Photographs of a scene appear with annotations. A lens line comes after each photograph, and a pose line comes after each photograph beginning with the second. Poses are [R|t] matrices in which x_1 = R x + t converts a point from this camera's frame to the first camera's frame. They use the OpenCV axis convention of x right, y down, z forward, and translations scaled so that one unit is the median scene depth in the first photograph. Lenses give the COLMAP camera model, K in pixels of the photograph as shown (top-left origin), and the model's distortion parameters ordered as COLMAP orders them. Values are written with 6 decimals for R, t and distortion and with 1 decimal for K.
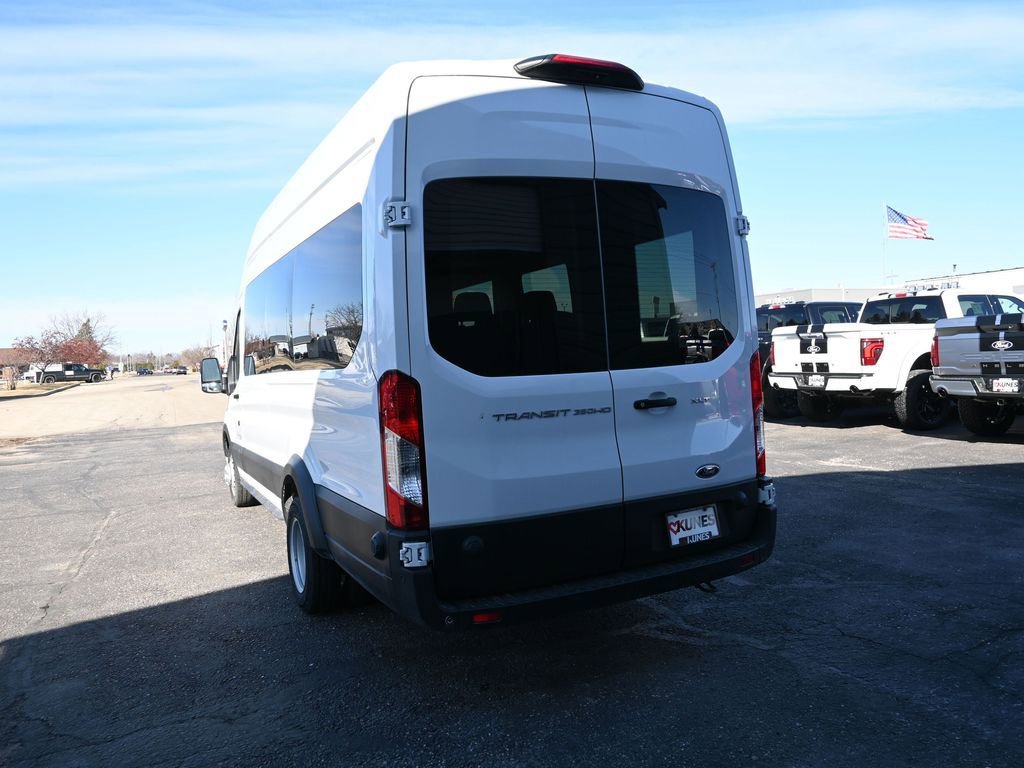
lens RADIAL K [[777.0, 0, 512.0], [0, 777.0, 384.0], [0, 0, 1]] dist [-0.003537, 0.000160]
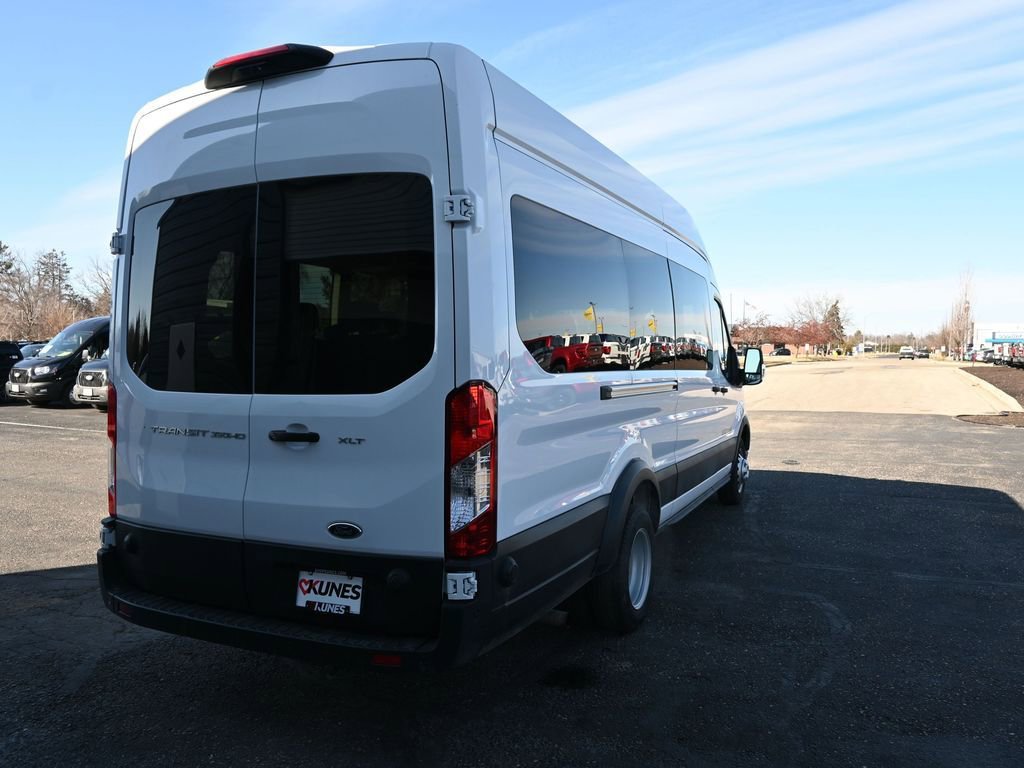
lens RADIAL K [[777.0, 0, 512.0], [0, 777.0, 384.0], [0, 0, 1]] dist [-0.003537, 0.000160]
pose [[0.622774, 0.074970, -0.778802, 0.988390], [-0.056146, 0.997115, 0.051088, -0.089367], [0.780385, 0.011910, 0.625186, 0.647130]]
